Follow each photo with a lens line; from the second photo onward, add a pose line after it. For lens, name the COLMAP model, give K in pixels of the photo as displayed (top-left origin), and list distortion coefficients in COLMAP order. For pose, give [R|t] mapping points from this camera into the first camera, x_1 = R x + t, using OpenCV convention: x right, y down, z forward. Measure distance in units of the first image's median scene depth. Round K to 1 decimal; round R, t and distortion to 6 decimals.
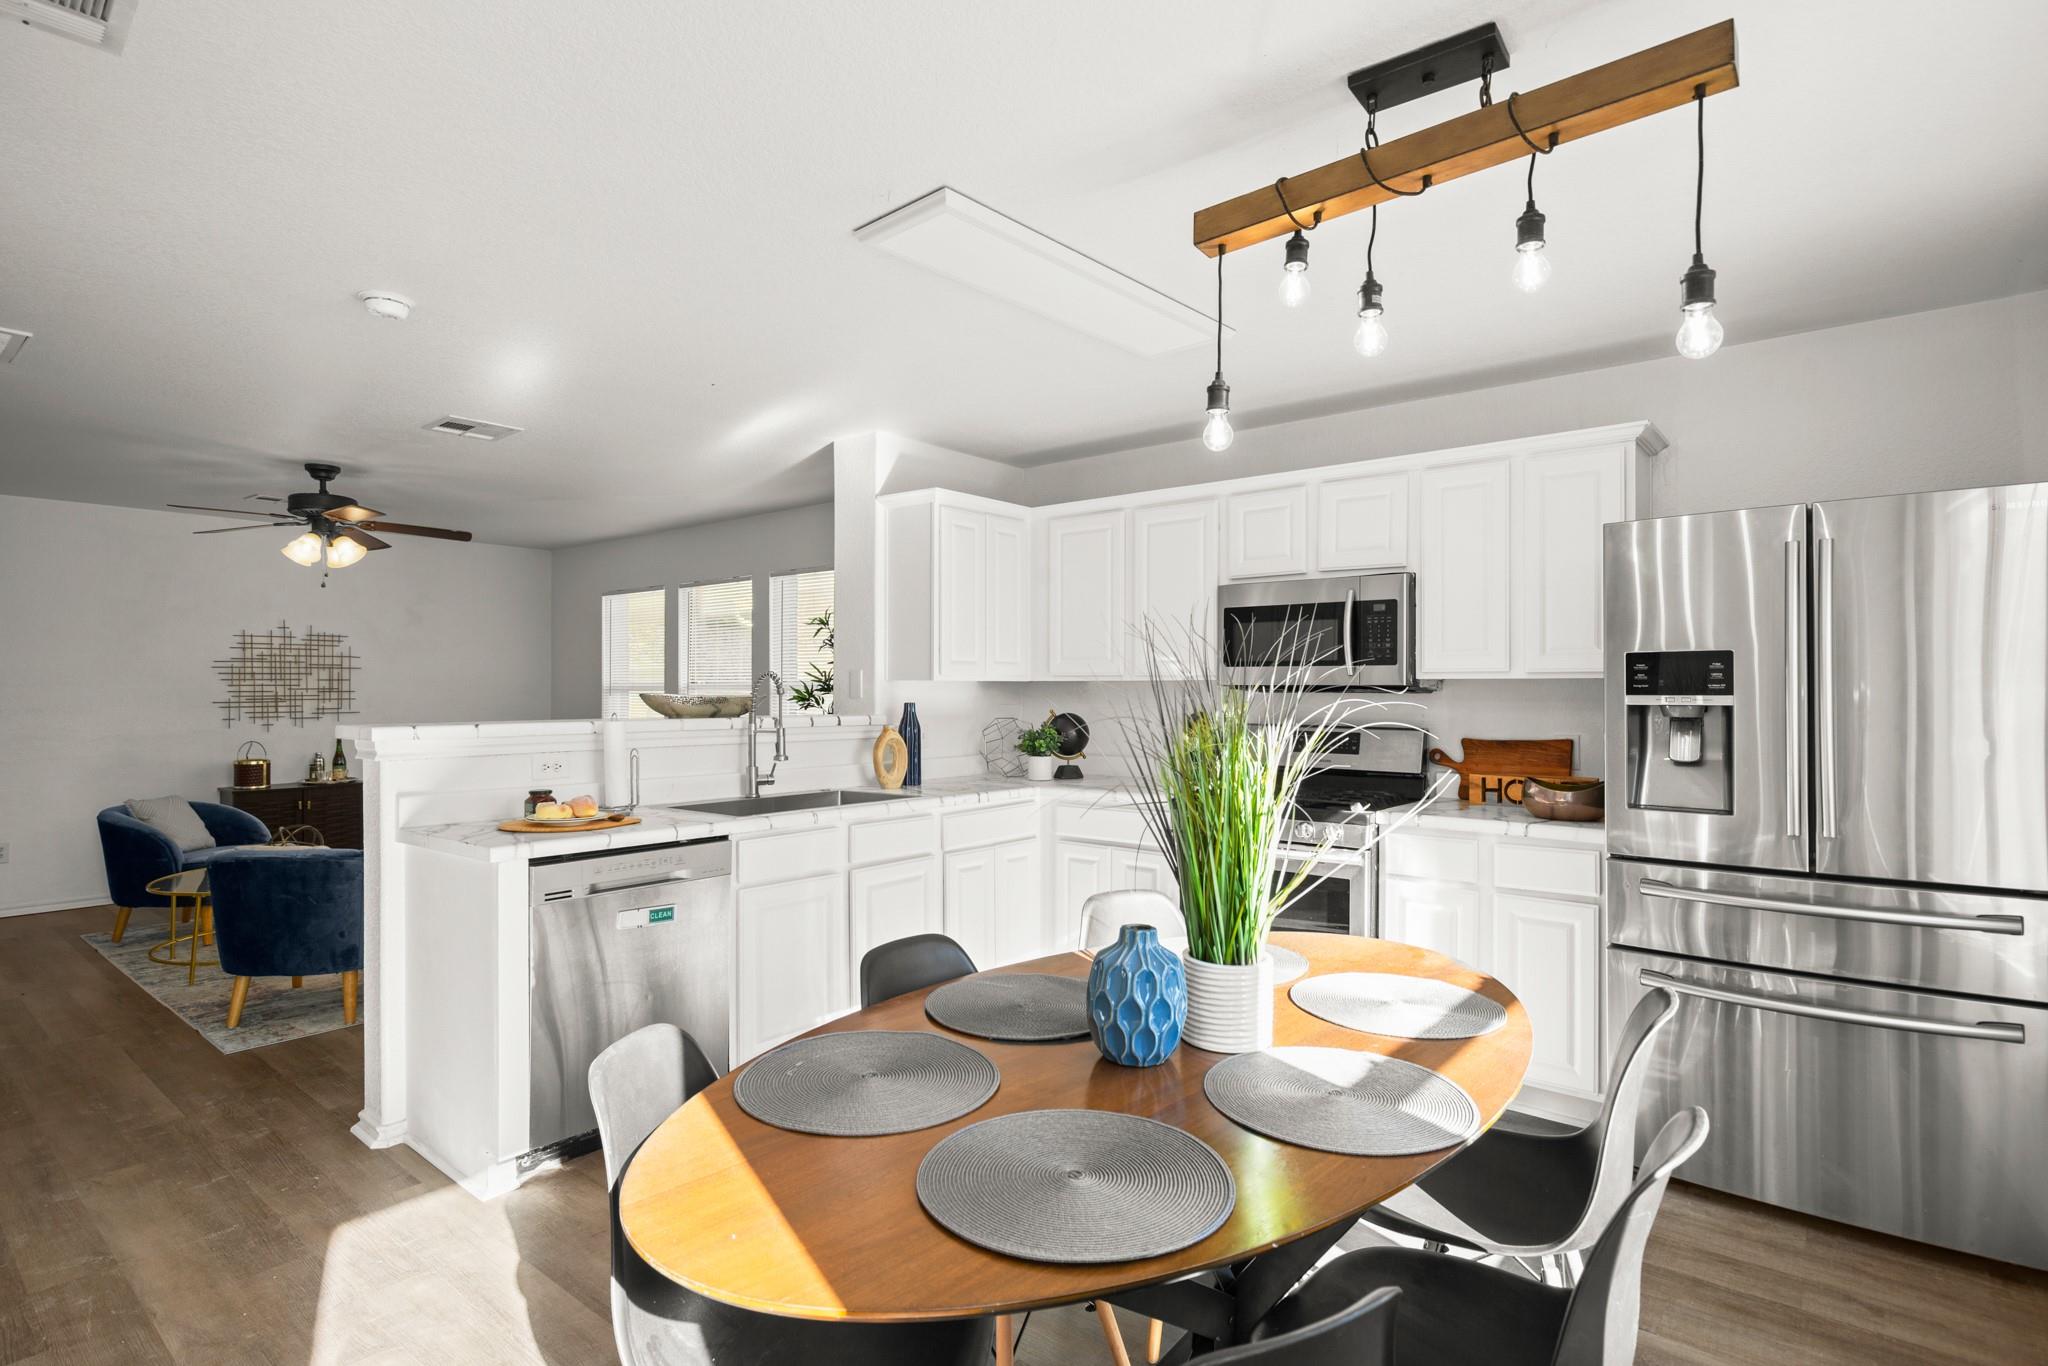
lens RADIAL K [[1026.1, 0, 1029.3], [0, 1026.1, 687.3], [0, 0, 1]] dist [-0.001123, 0.000430]
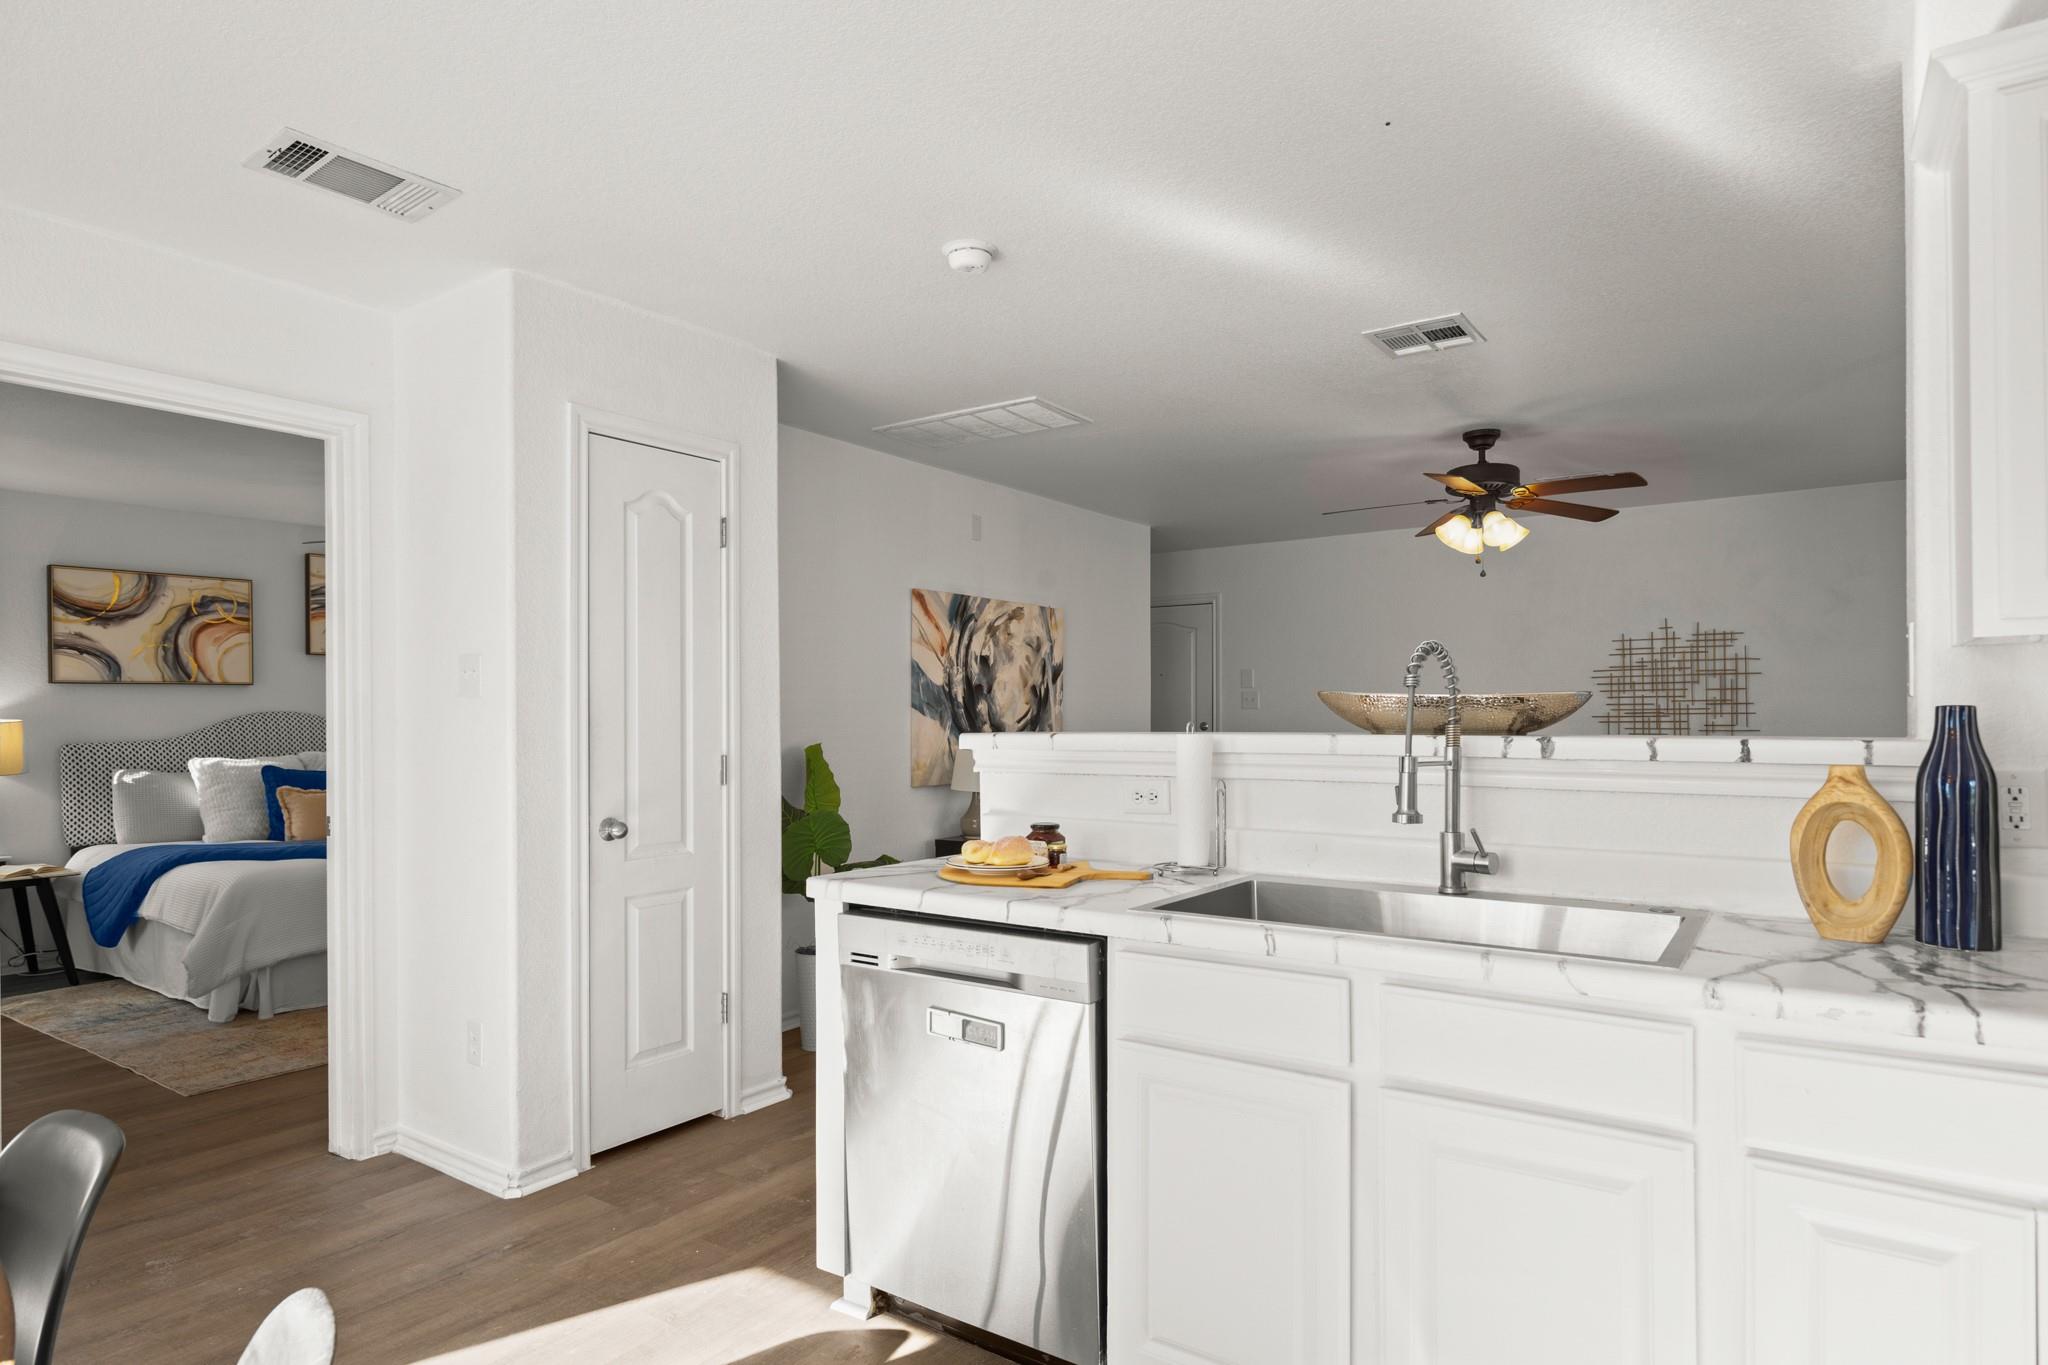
lens RADIAL K [[1138.4, 0, 1048.0], [0, 1138.4, 710.1], [0, 0, 1]] dist [-0.000140, 0.001609]
pose [[0.088594, -0.004635, -0.996057, 0.154939], [0.005610, 0.999976, -0.004154, 0.010222], [0.996052, -0.005220, 0.088618, 0.428660]]
